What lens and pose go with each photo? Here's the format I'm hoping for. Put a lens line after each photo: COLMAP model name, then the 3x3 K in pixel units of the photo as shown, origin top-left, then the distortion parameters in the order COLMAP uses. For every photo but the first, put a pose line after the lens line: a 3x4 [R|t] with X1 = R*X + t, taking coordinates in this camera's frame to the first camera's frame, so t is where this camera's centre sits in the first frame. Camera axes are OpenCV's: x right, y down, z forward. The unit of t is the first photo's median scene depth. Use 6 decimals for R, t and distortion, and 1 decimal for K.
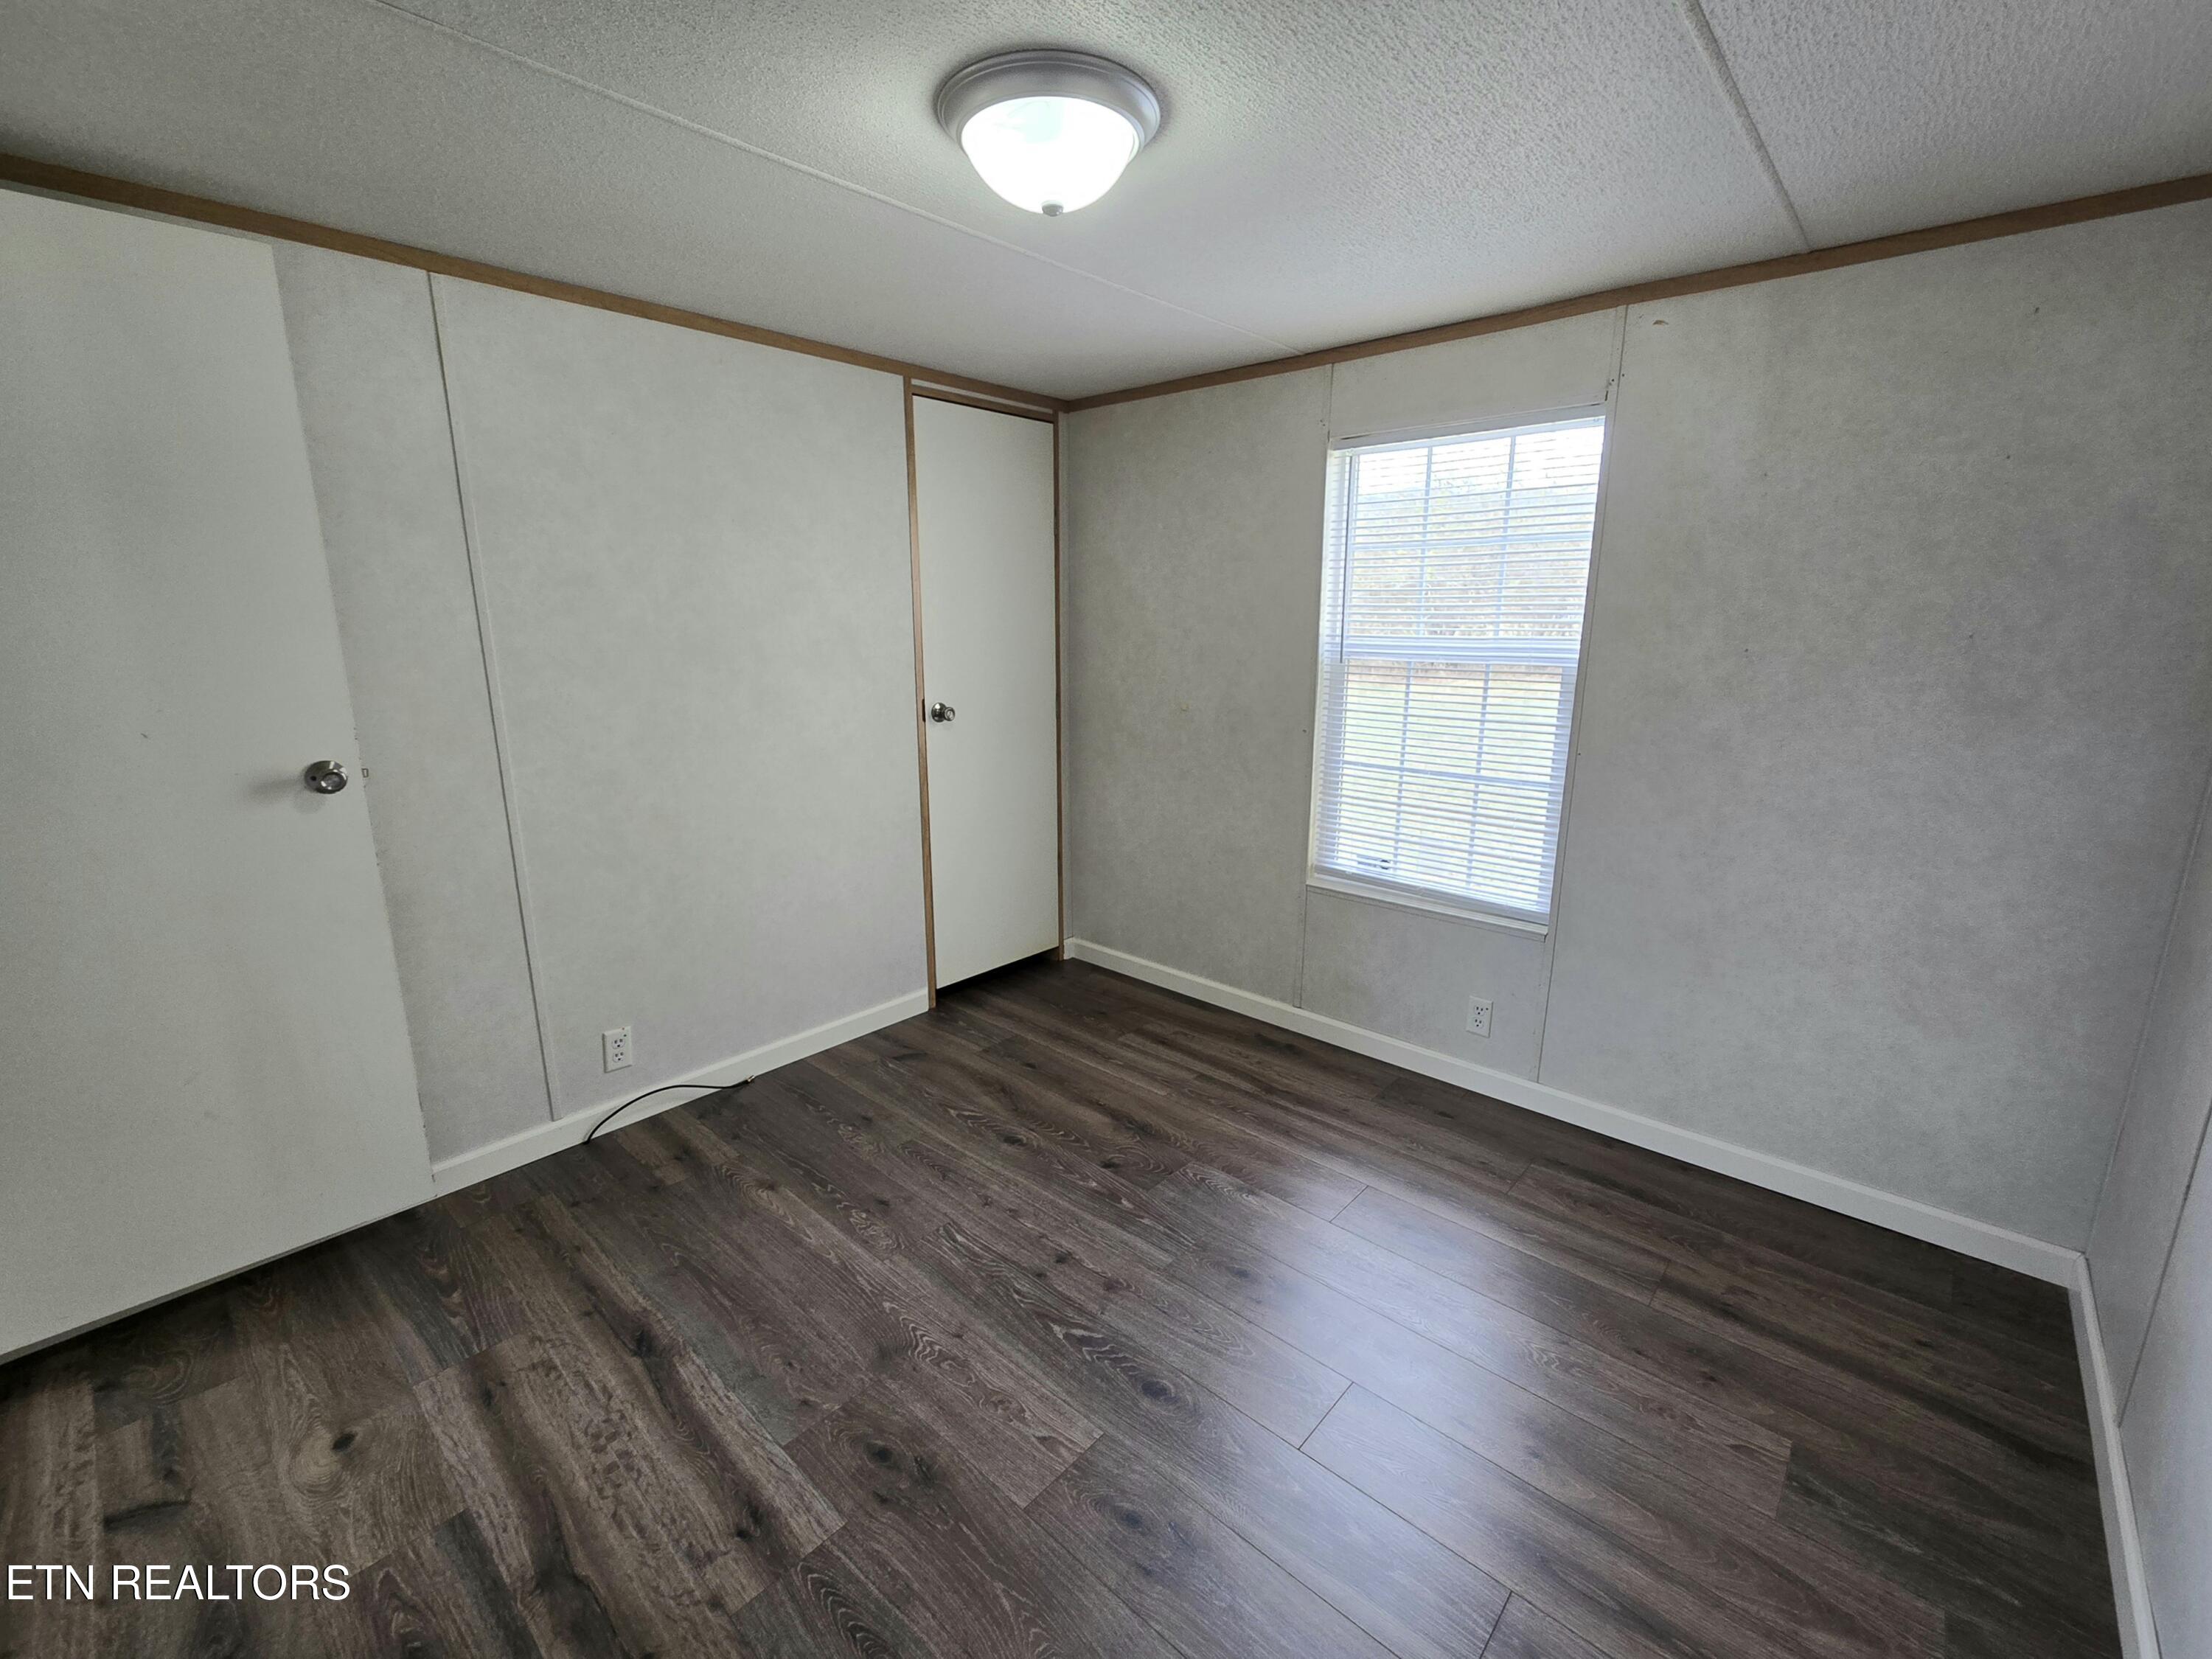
lens RADIAL K [[913.5, 0, 1123.5], [0, 913.5, 820.2], [0, 0, 1]] dist [-0.001056, 0.000509]
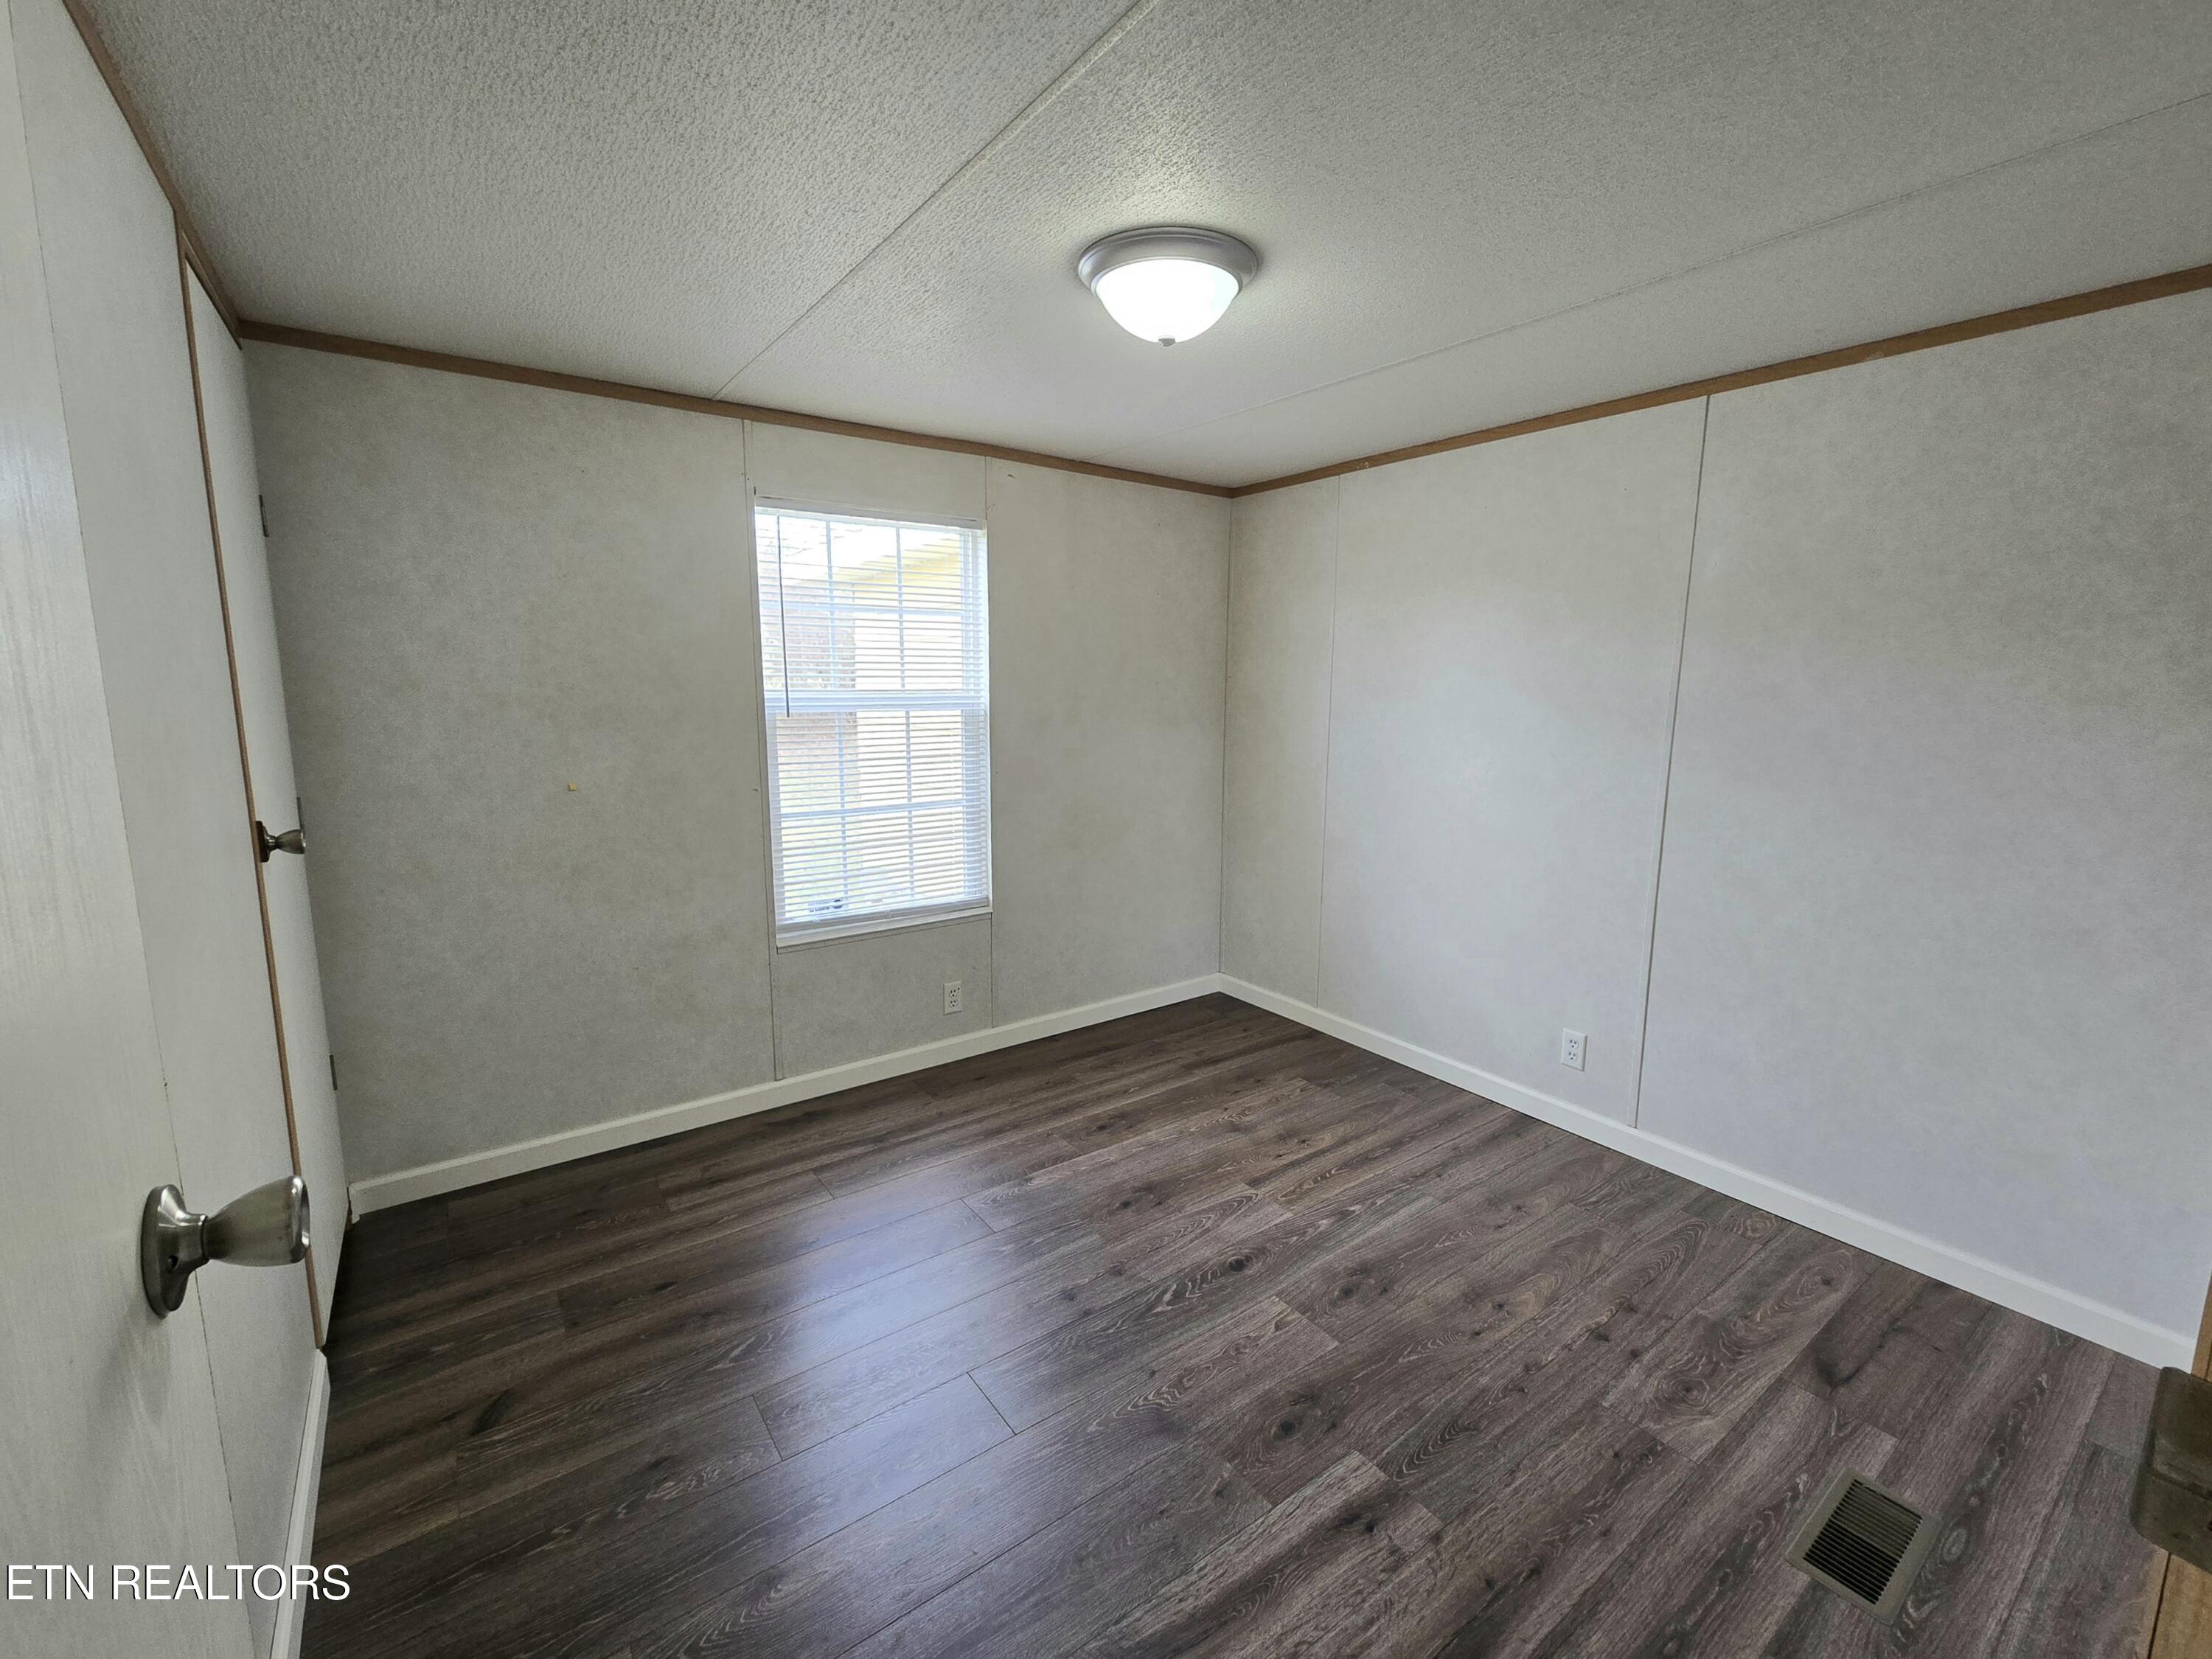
lens RADIAL K [[913.5, 0, 1123.5], [0, 913.5, 820.2], [0, 0, 1]] dist [-0.001056, 0.000509]
pose [[0.233027, -0.149837, 0.960858, -1.062494], [0.211335, 0.972248, 0.100360, -0.135640], [-0.949229, 0.179676, 0.258226, 0.659845]]
